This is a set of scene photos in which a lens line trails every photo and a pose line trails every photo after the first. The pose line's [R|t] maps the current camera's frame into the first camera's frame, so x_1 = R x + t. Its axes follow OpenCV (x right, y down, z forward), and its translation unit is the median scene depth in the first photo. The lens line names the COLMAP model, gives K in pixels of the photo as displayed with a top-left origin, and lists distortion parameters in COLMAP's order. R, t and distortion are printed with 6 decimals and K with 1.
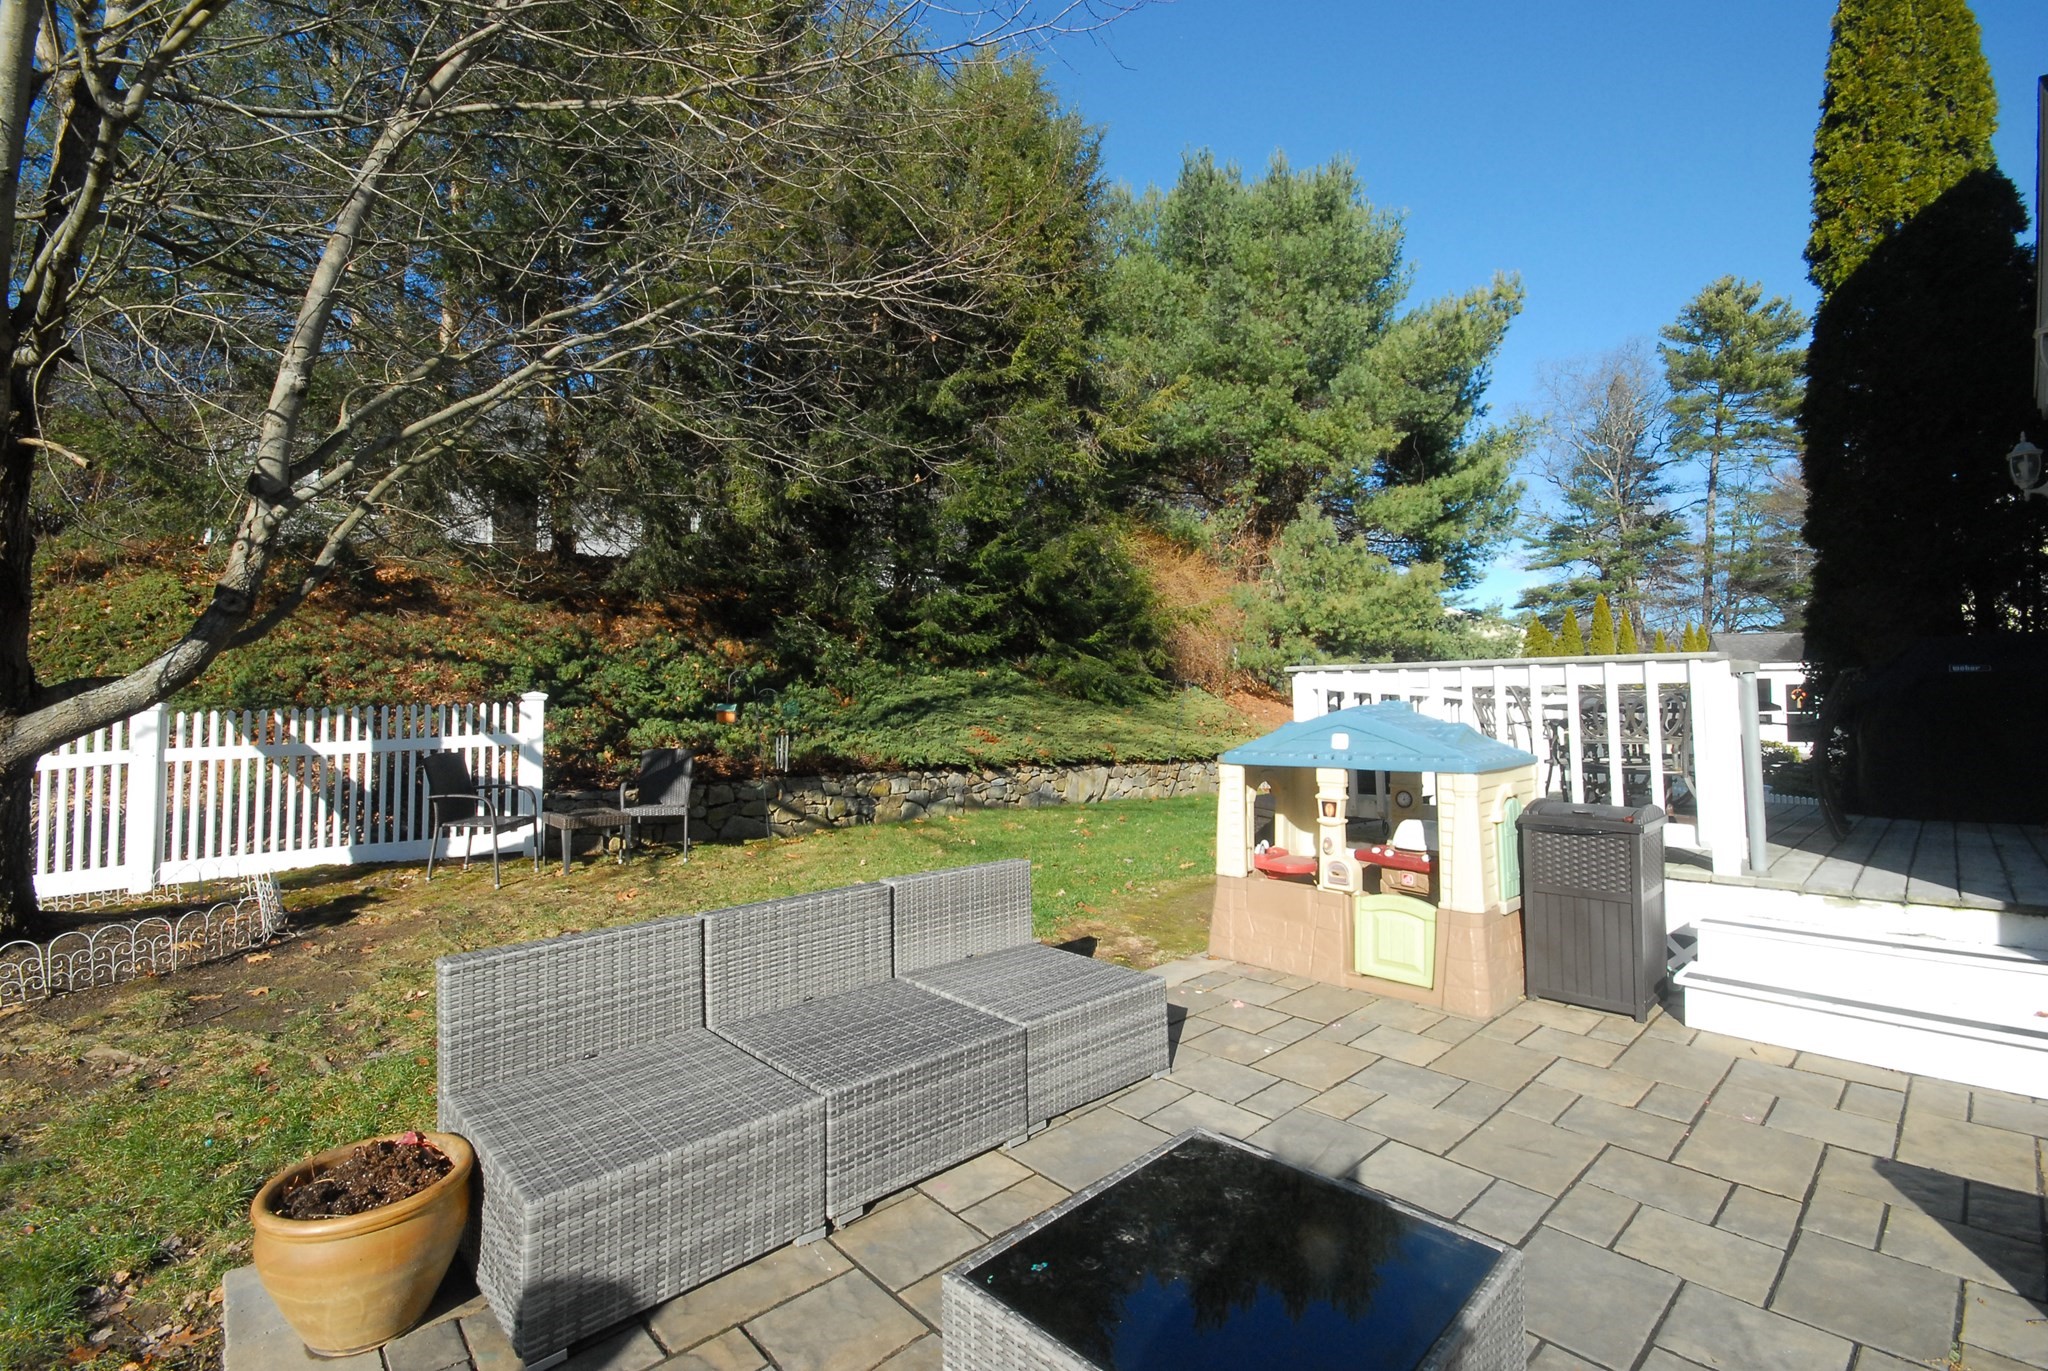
lens RADIAL K [[939.9, 0, 1017.9], [0, 939.9, 682.1], [0, 0, 1]] dist [0.002745, -0.004446]
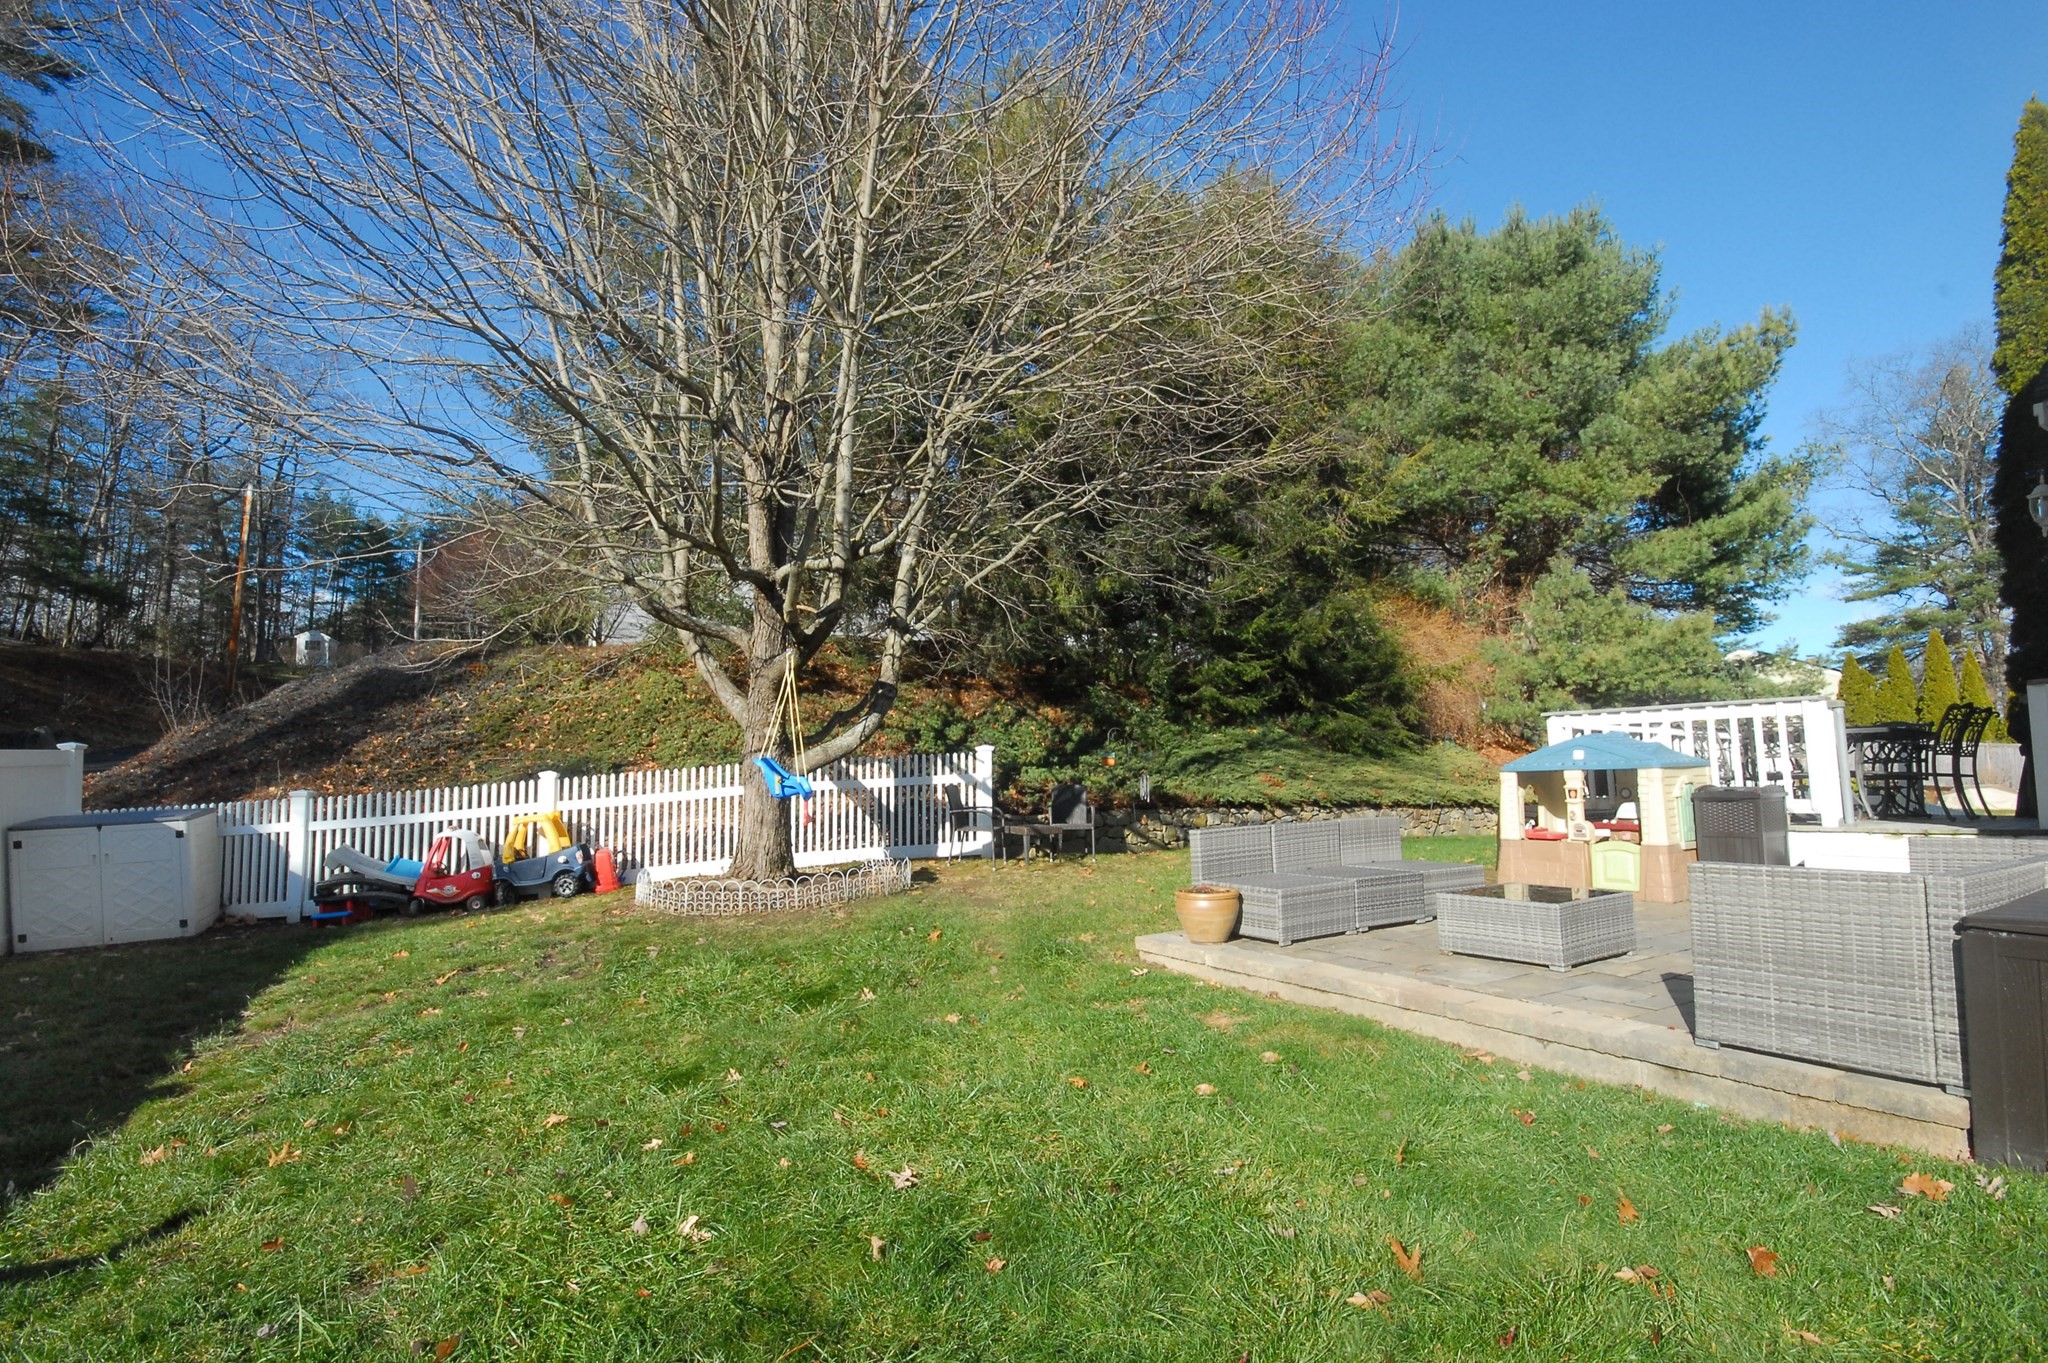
lens RADIAL K [[1026.3, 0, 1005.5], [0, 1026.3, 716.4], [0, 0, 1]] dist [0.009845, -0.008908]
pose [[0.979180, -0.024668, -0.201491, -0.054746], [0.018131, 0.999250, -0.034223, 0.007140], [0.202184, 0.029857, 0.978892, -0.191186]]
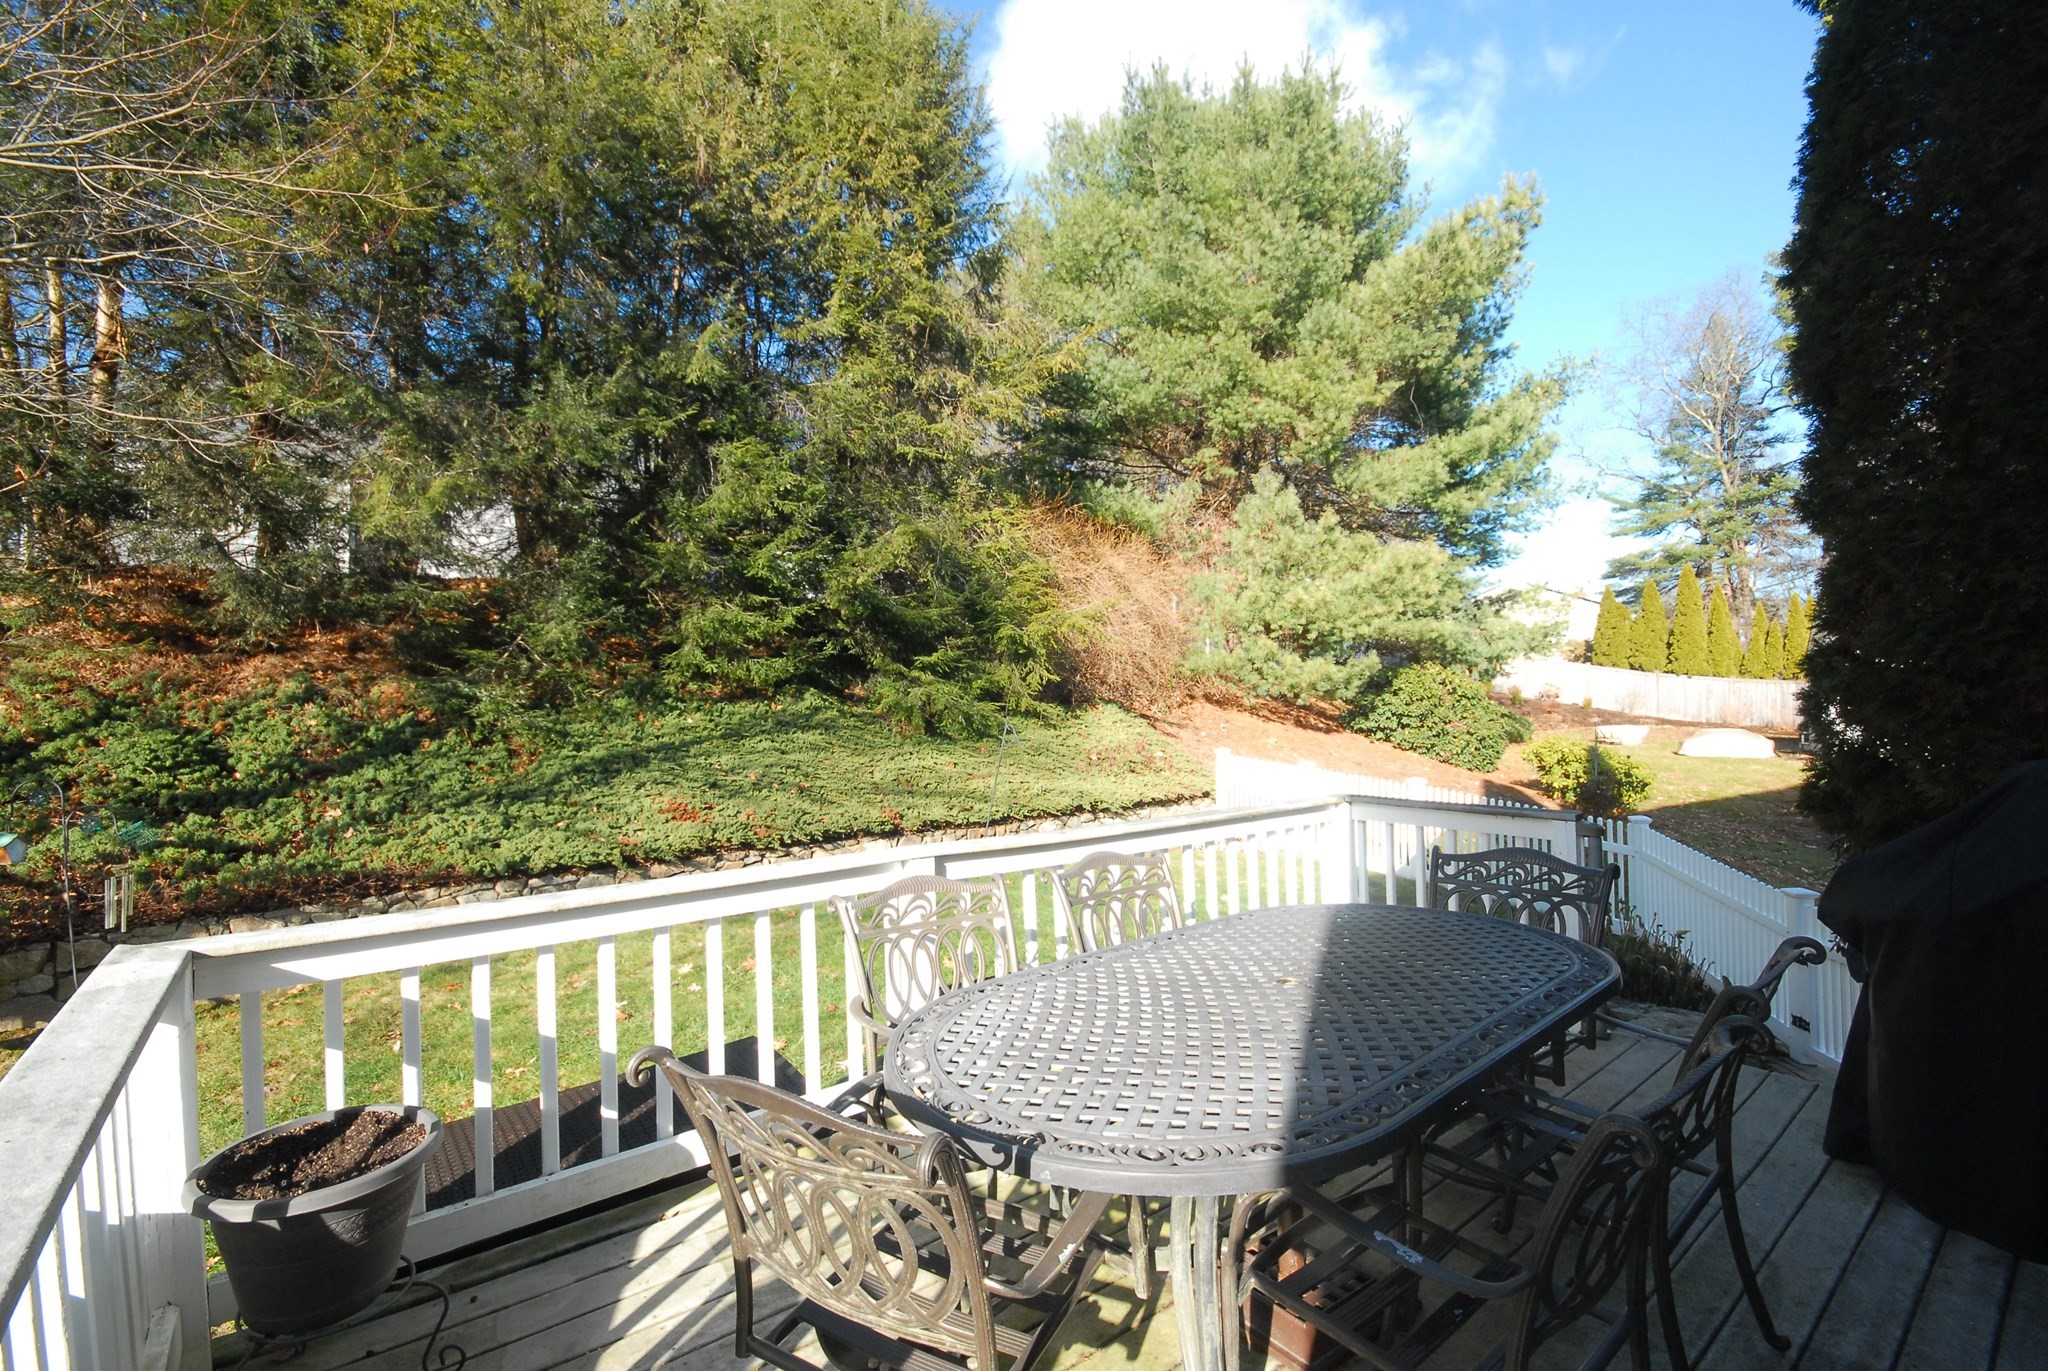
lens RADIAL K [[939.9, 0, 1007.9], [0, 939.9, 683.5], [0, 0, 1]] dist [0.002745, -0.004446]
pose [[0.995247, -0.018655, -0.095575, 0.161069], [0.020674, 0.999582, 0.020188, -0.028531], [0.095158, -0.022068, 0.995218, 0.158042]]
